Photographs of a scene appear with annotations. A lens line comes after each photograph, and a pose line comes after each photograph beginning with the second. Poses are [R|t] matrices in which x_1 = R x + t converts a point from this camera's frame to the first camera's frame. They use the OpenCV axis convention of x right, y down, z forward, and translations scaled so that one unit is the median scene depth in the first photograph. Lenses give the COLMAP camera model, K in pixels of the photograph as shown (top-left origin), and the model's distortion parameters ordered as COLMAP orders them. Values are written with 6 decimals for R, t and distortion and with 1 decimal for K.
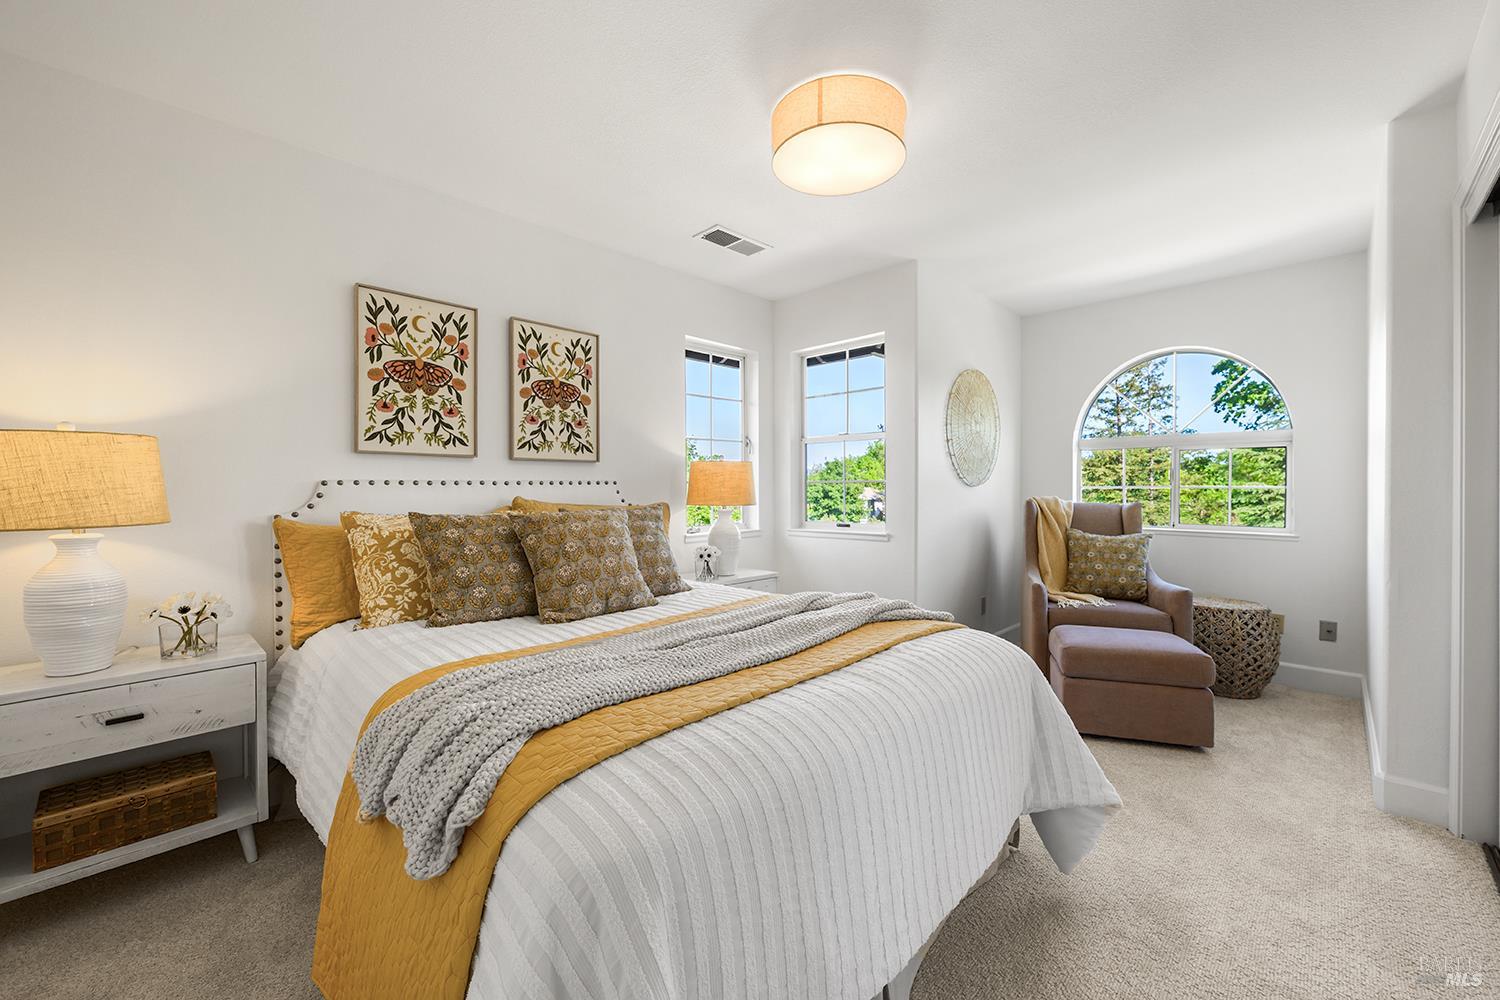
lens RADIAL K [[588.7, 0, 752.5], [0, 588.7, 489.4], [0, 0, 1]] dist [-0.000511, 0.000014]
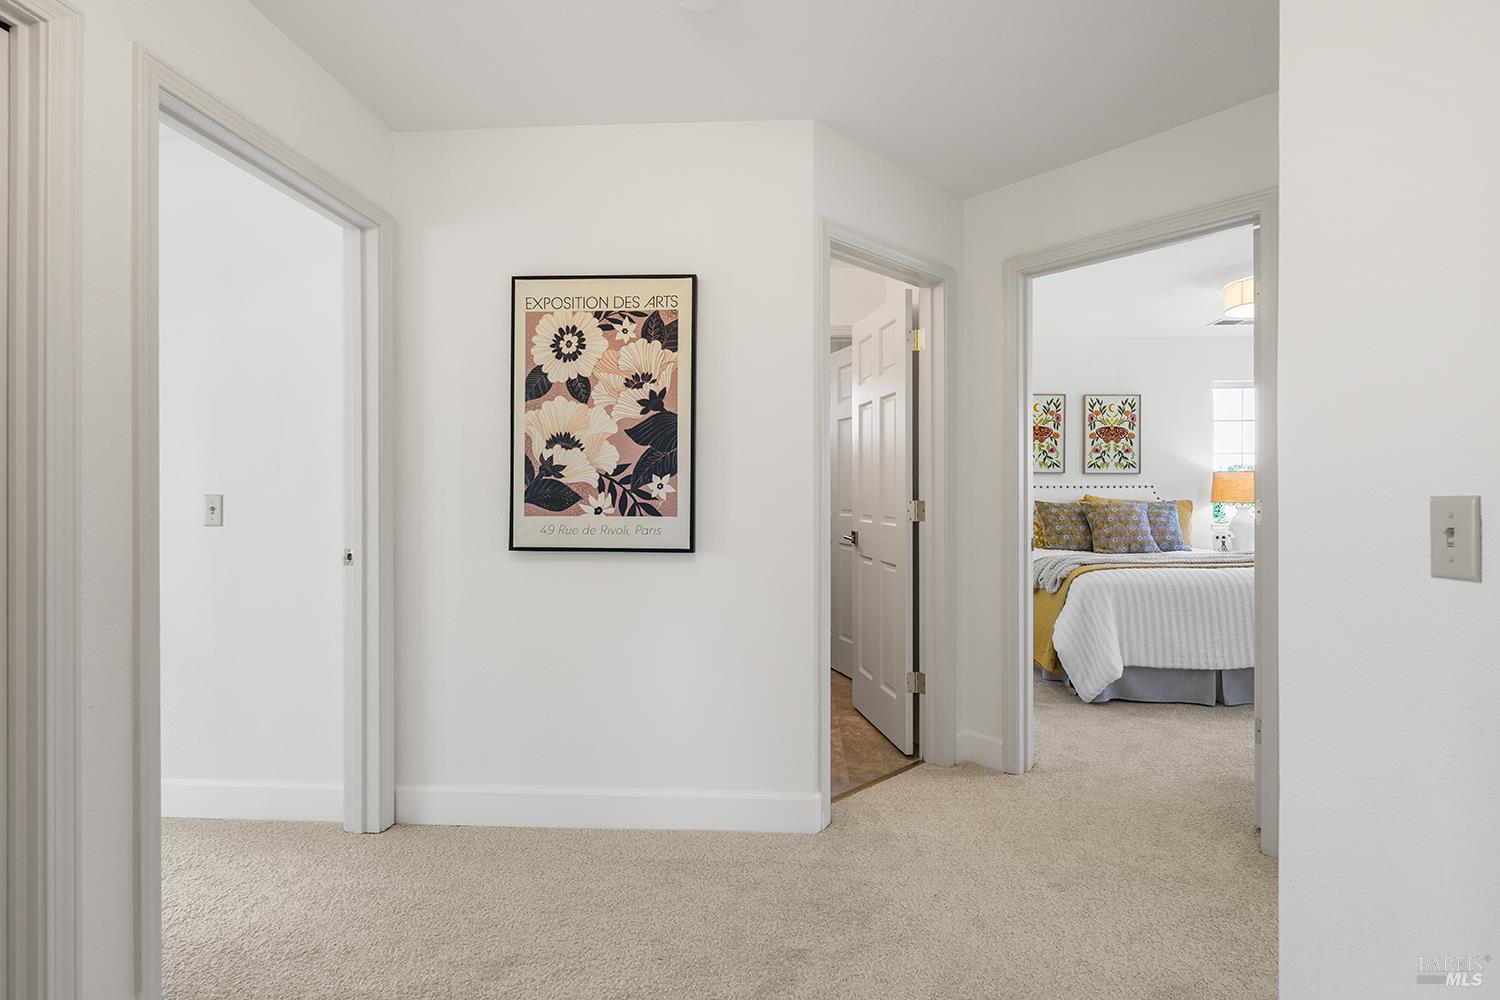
lens RADIAL K [[694.6, 0, 752.7], [0, 694.6, 488.0], [0, 0, 1]] dist [-0.001426, -0.000074]
pose [[0.654518, 0.006621, -0.756017, 0.552701], [-0.006284, 0.999975, 0.003317, -0.008822], [0.756020, 0.002579, 0.654543, -1.198740]]
